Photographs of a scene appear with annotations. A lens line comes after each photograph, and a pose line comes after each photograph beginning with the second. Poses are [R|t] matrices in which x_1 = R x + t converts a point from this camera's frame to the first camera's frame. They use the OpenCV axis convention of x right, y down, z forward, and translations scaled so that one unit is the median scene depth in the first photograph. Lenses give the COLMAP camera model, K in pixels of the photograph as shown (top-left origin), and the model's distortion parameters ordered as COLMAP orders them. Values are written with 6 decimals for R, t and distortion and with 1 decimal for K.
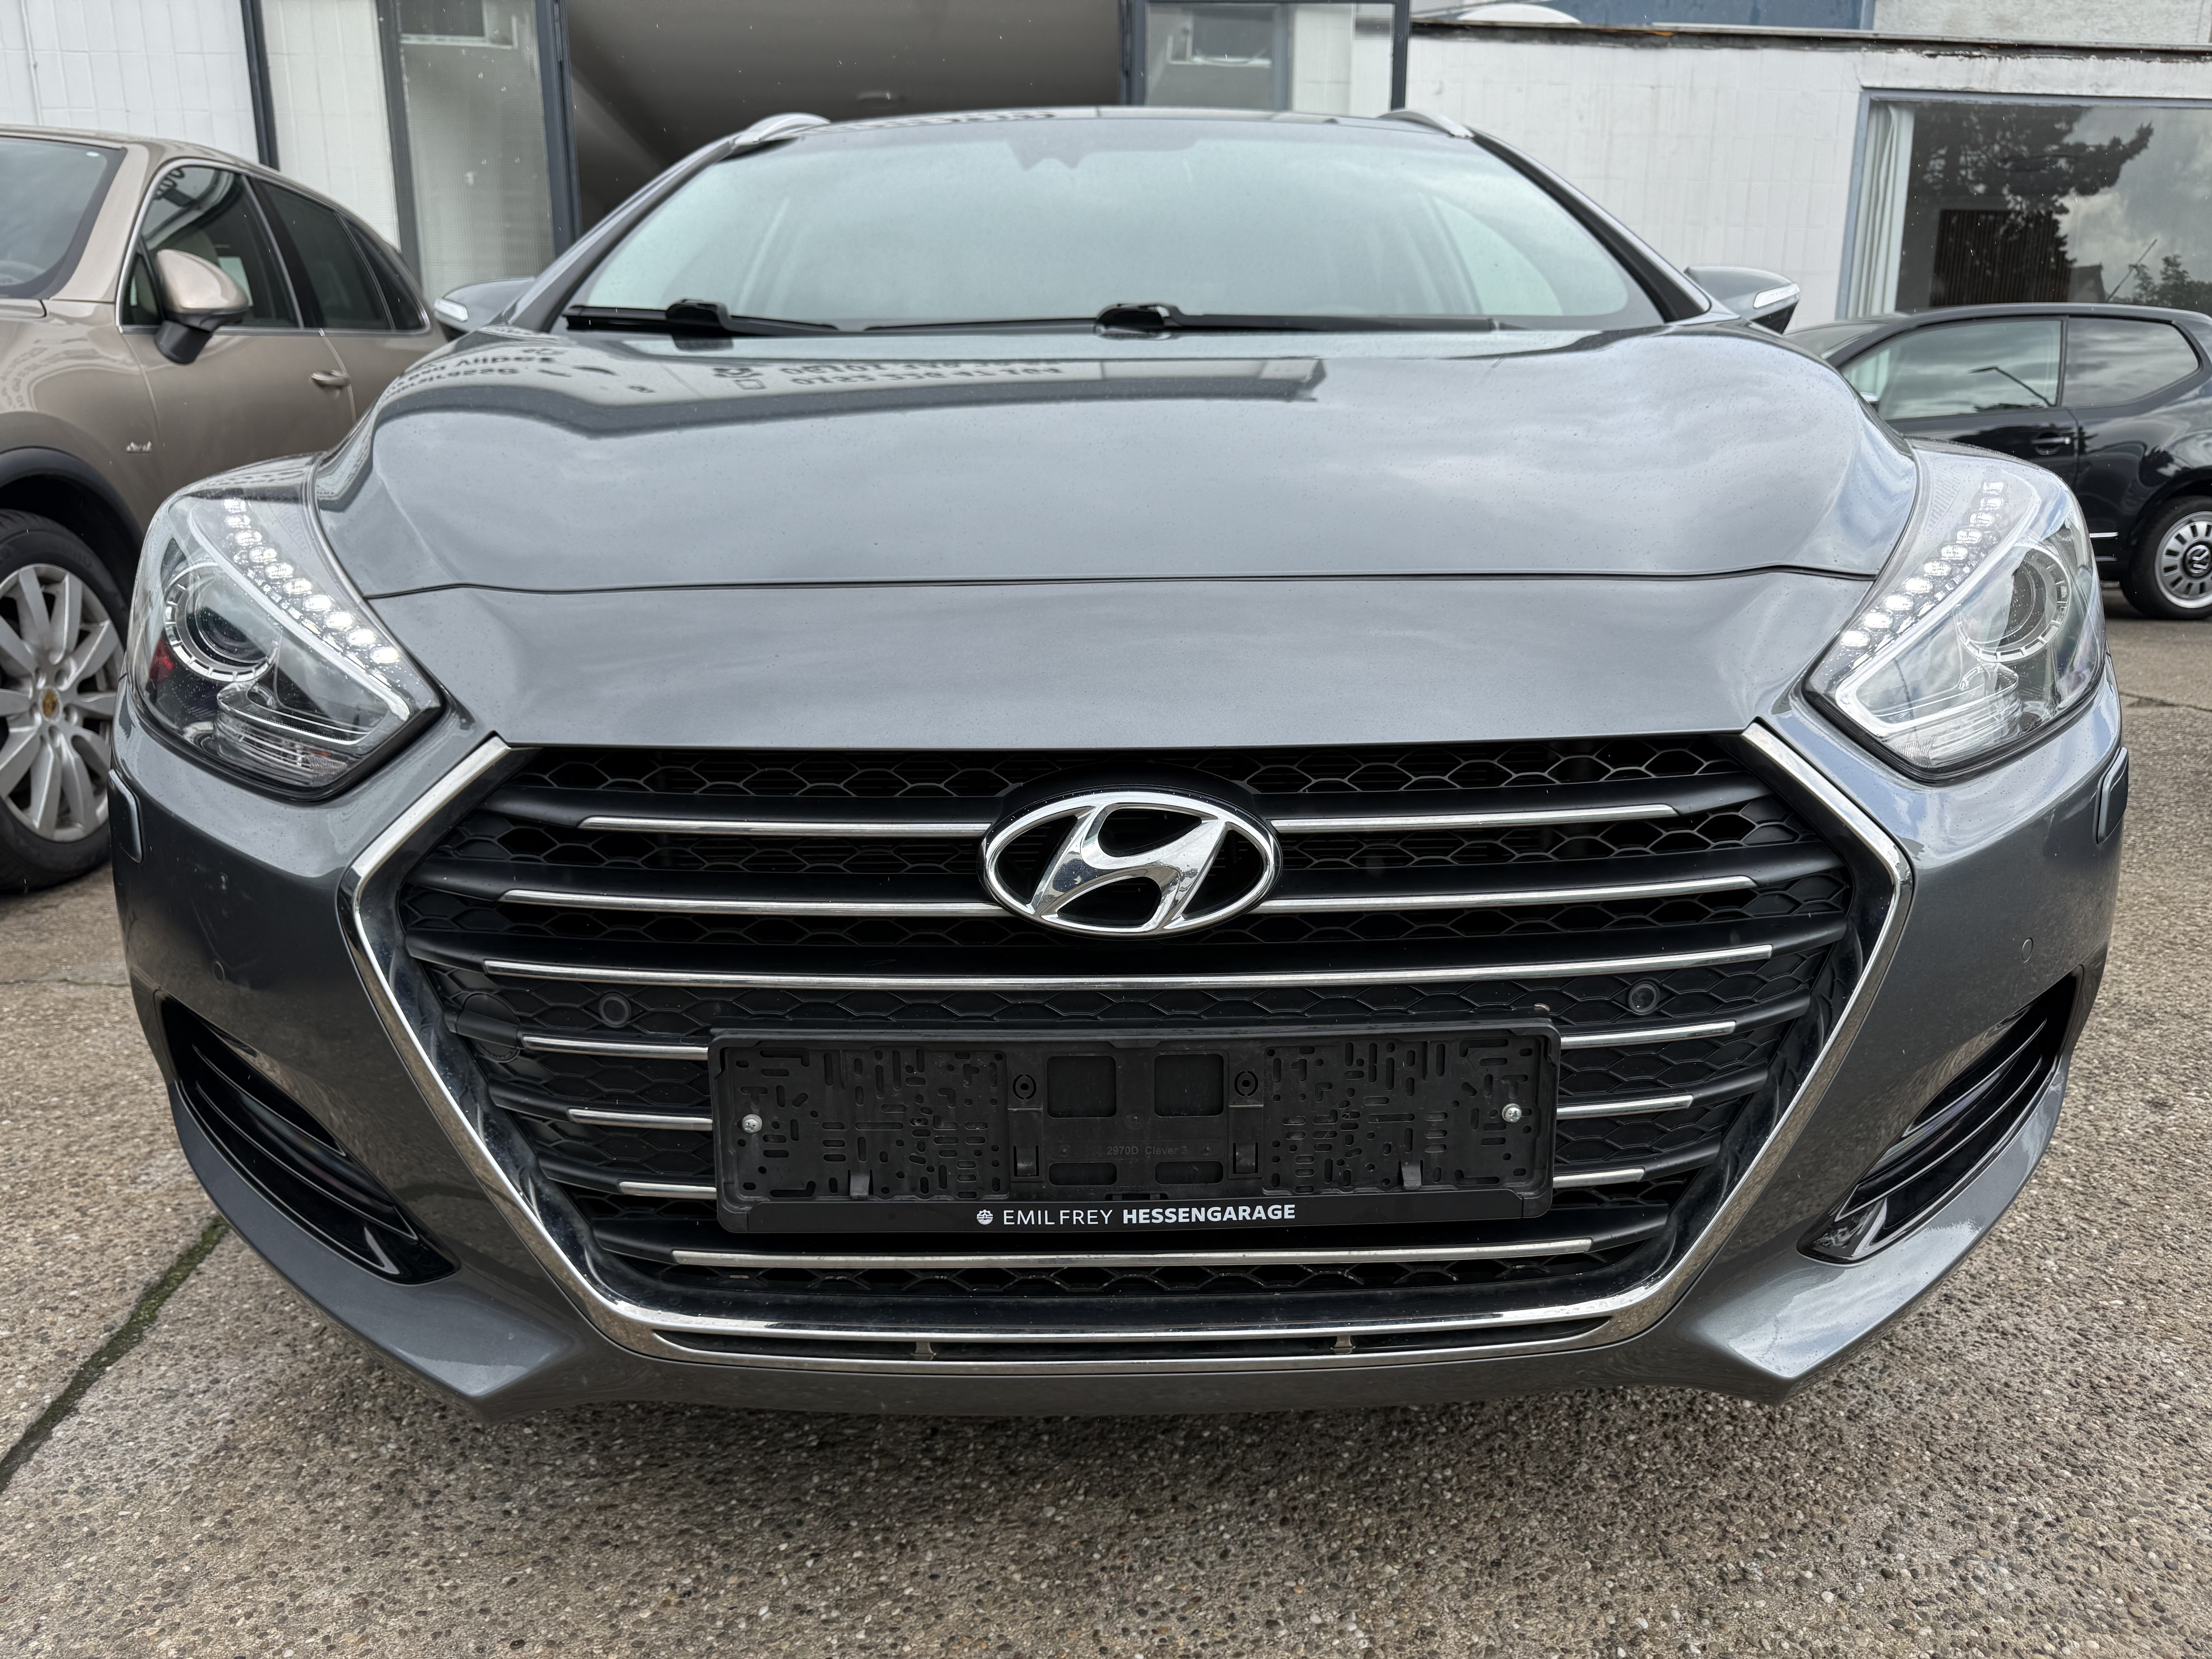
lens RADIAL K [[1577.2, 0, 1111.5], [0, 1577.2, 848.1], [0, 0, 1]] dist [0.027649, -0.032542]
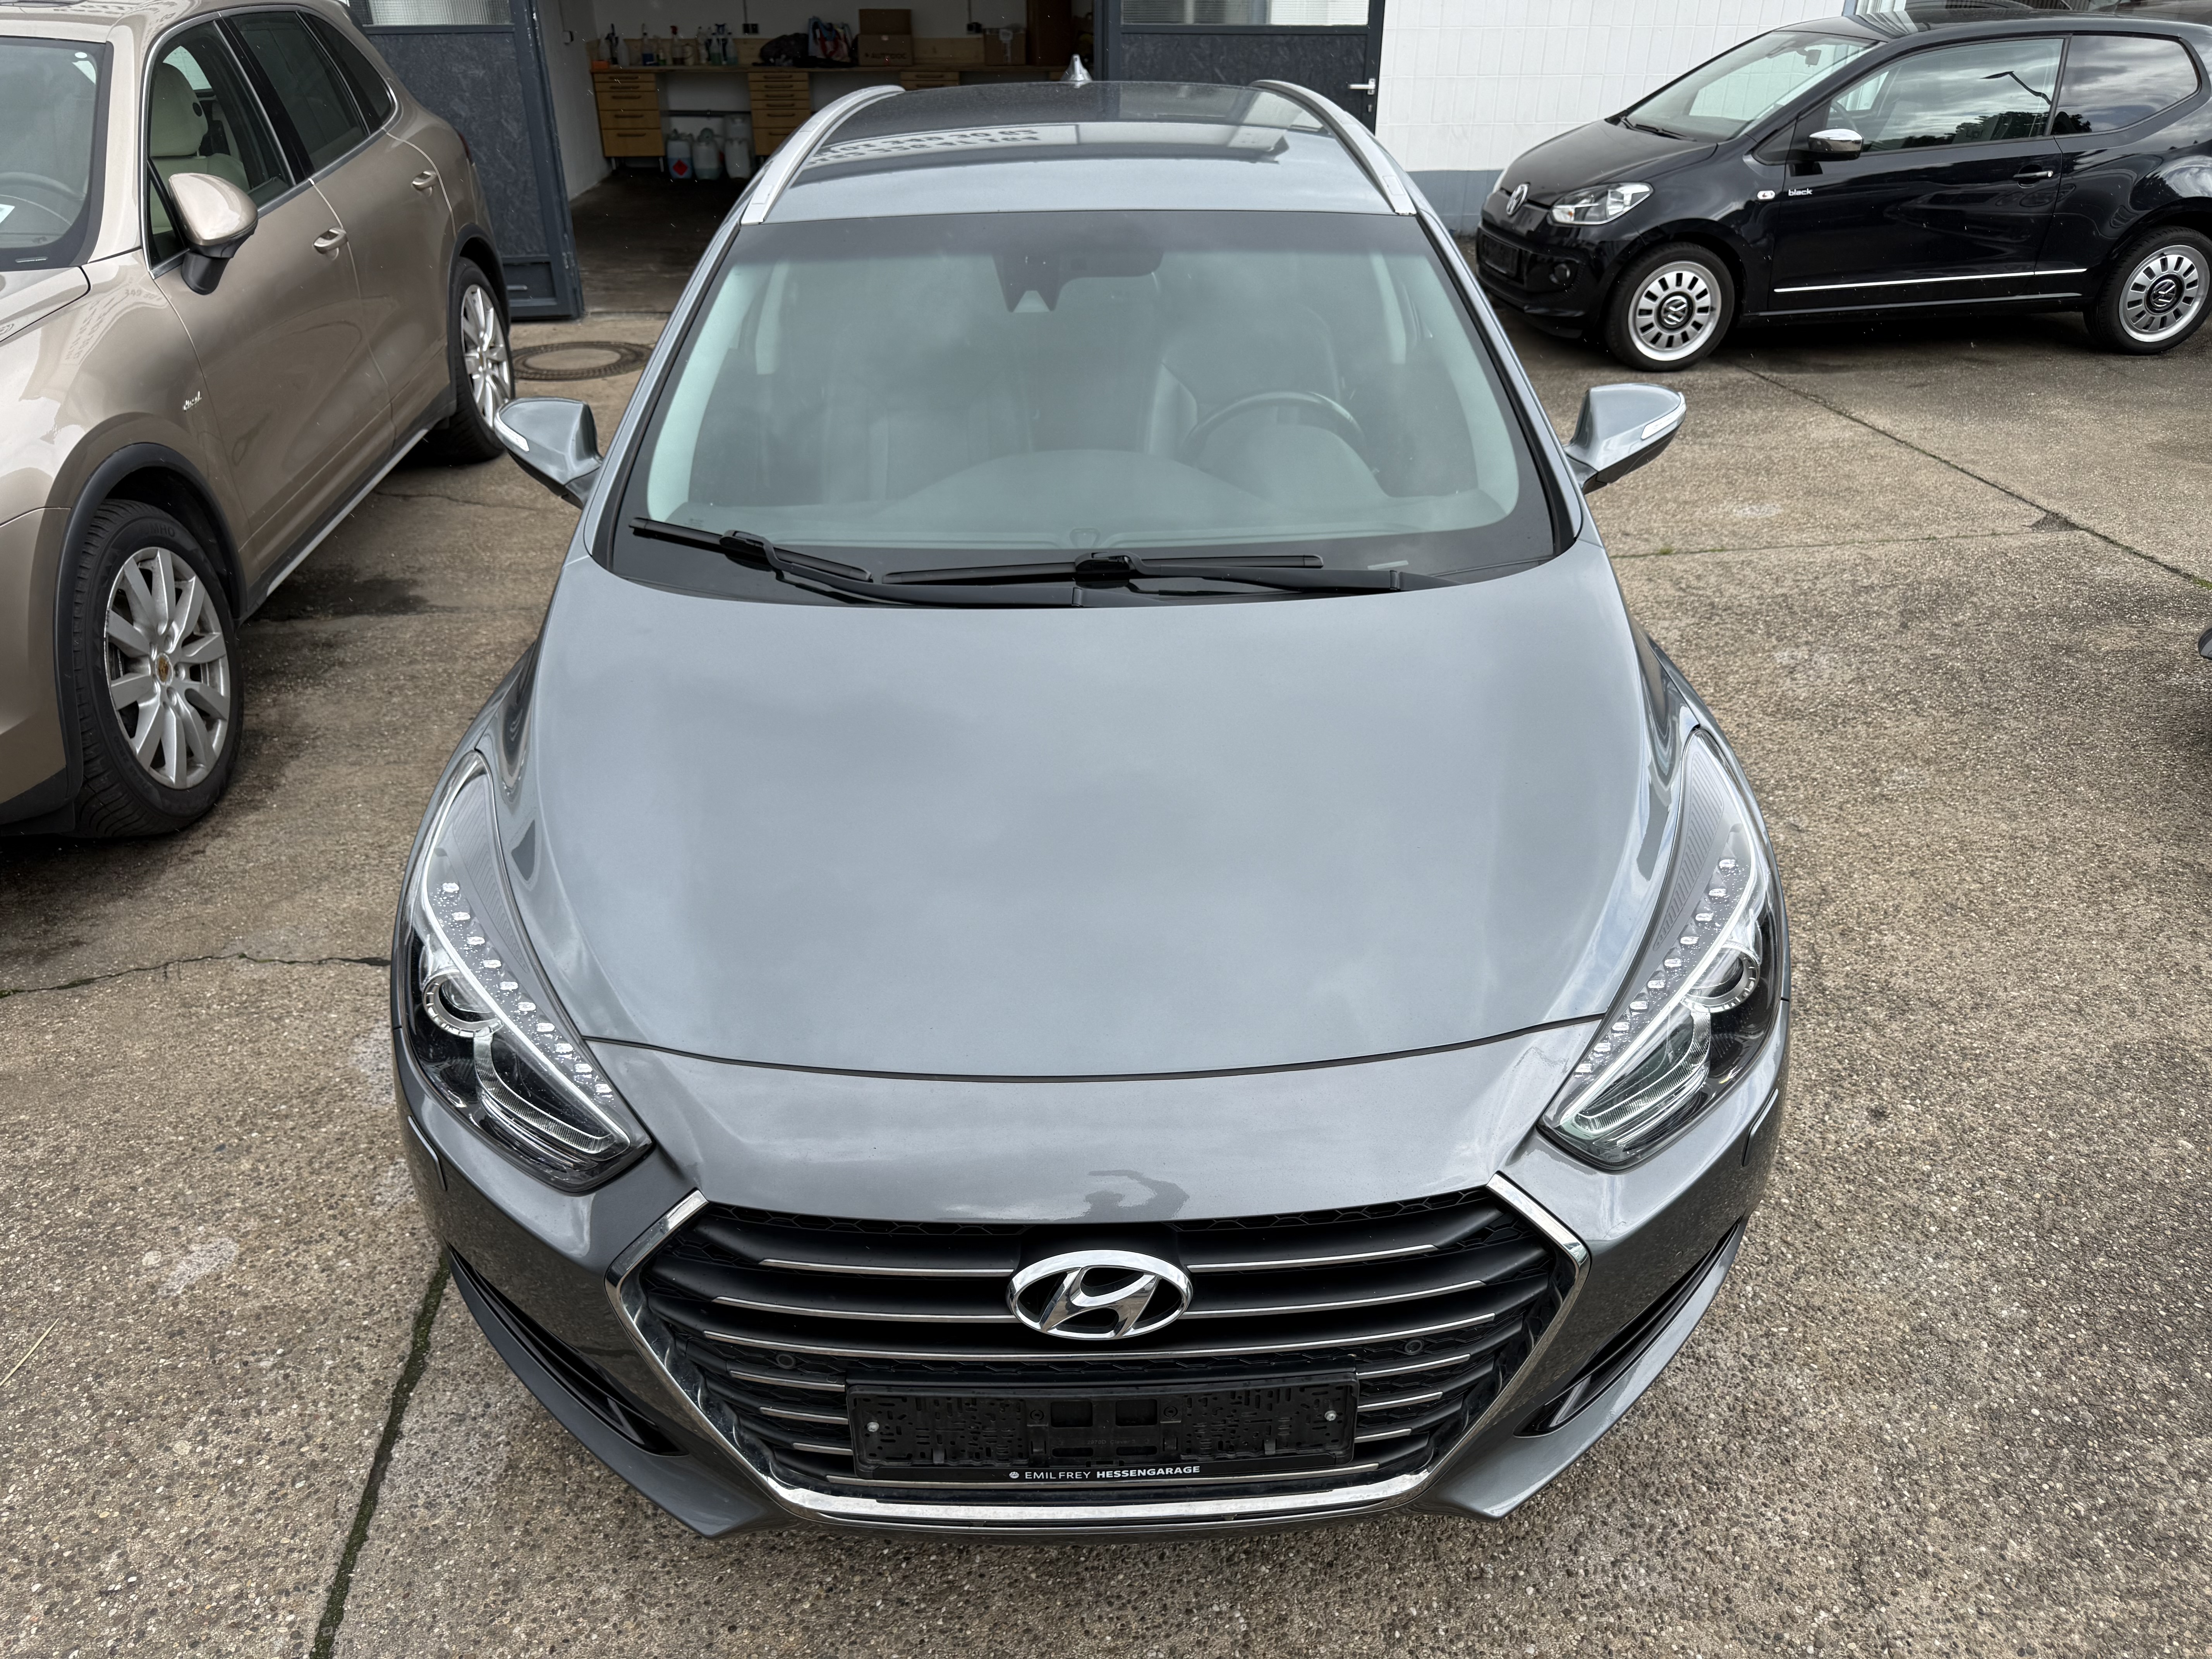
lens RADIAL K [[1577.2, 0, 1102.2], [0, 1577.2, 836.2], [0, 0, 1]] dist [0.027649, -0.032542]
pose [[0.999971, -0.005388, 0.005472, 0.005814], [0.003722, 0.963322, 0.268323, -0.684104], [-0.006717, -0.268295, 0.963313, -0.346020]]
